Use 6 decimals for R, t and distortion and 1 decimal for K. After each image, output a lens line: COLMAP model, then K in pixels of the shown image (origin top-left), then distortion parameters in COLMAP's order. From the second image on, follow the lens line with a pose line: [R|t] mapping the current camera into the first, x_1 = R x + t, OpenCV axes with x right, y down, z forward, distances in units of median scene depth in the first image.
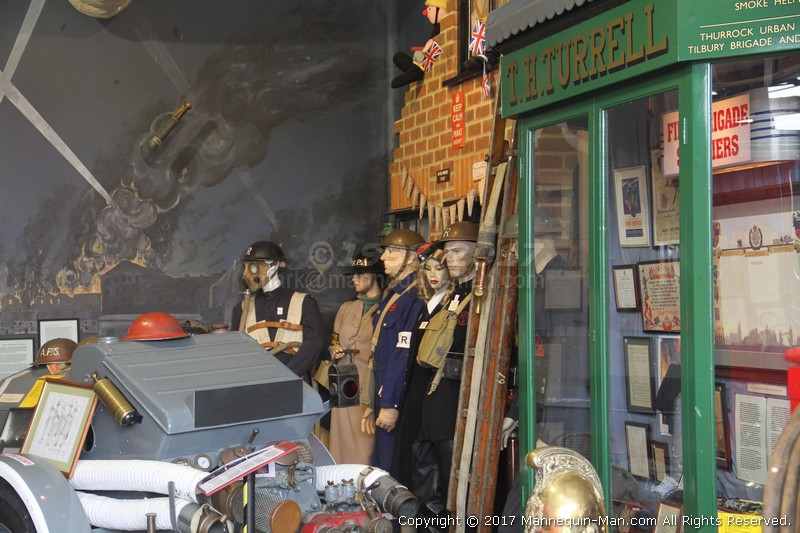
lens RADIAL K [[1589.9, 0, 400.0], [0, 1589.9, 266.5], [0, 0, 1]] dist [0.295112, 0.134486]
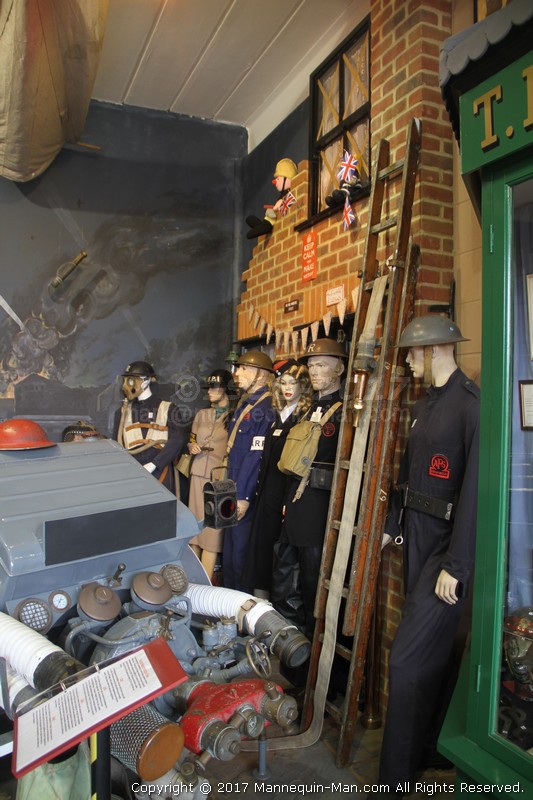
lens RADIAL K [[663.3, 0, 265.5], [0, 663.3, 409.9], [0, 0, 1]] dist [-0.169096, 0.137359]
pose [[0.994898, 0.022694, 0.098300, -0.035399], [-0.025266, 0.999368, 0.024998, 0.007810], [-0.097671, -0.027354, 0.994843, 0.457870]]
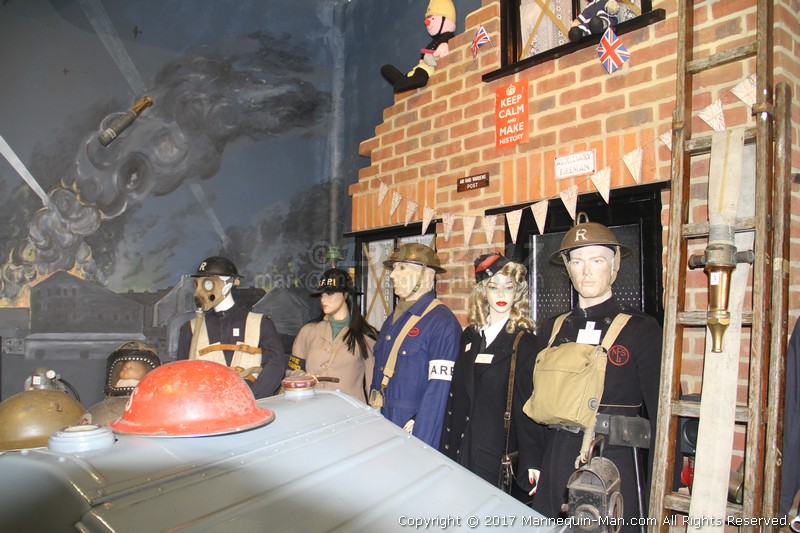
lens RADIAL K [[663.3, 0, 400.0], [0, 663.3, 266.5], [0, 0, 1]] dist [-0.169096, 0.137359]
pose [[0.933516, 0.042383, 0.356022, -0.123738], [-0.023110, 0.998036, -0.058216, 0.009918], [-0.357791, 0.046118, 0.932662, 0.613030]]
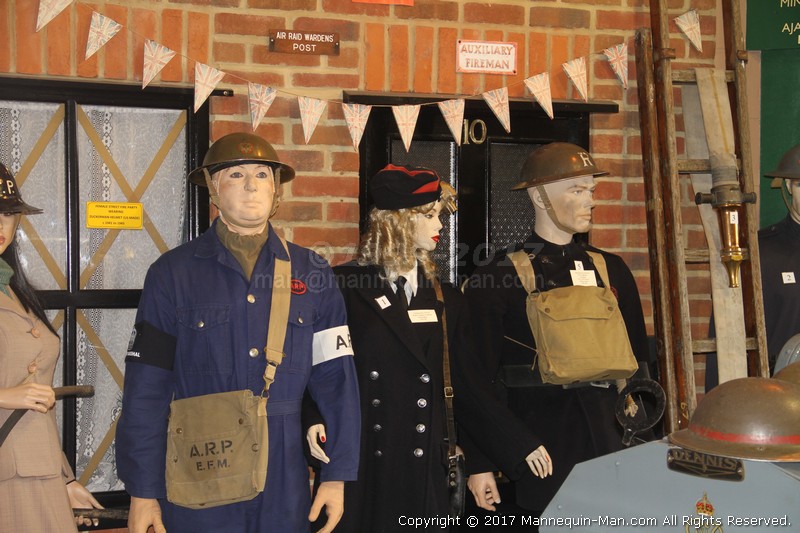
lens RADIAL K [[1589.9, 0, 400.0], [0, 1589.9, 266.5], [0, 0, 1]] dist [0.295112, 0.134486]
pose [[-0.120472, -0.001965, 0.992715, -0.467897], [-0.013954, 0.999903, 0.000286, 0.016977], [-0.992619, -0.013818, -0.120488, 0.932027]]
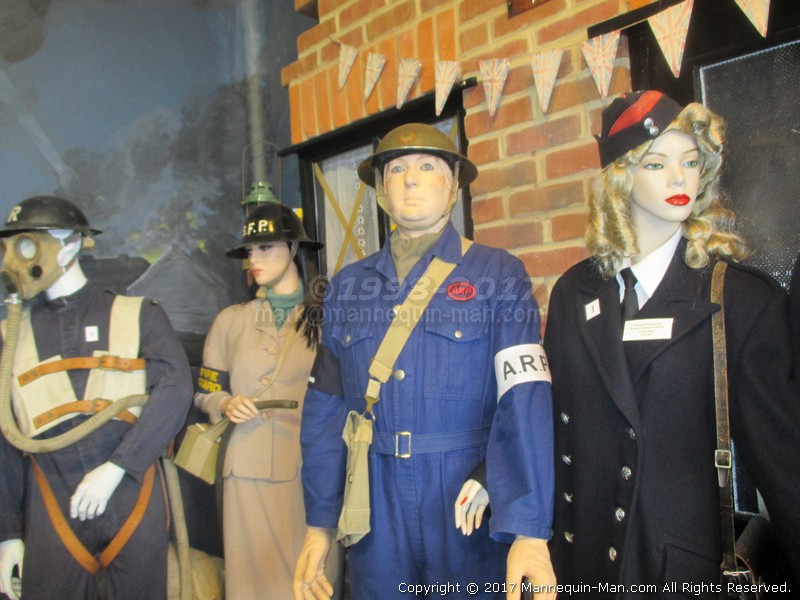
lens RADIAL K [[665.4, 0, 401.5], [0, 665.4, 284.9], [0, 0, 1]] dist [-0.035889, -0.001822]
pose [[0.882070, -0.041027, 0.469329, -0.086128], [0.060751, 0.997789, -0.026955, 0.024260], [-0.467186, 0.052288, 0.882612, 0.778554]]
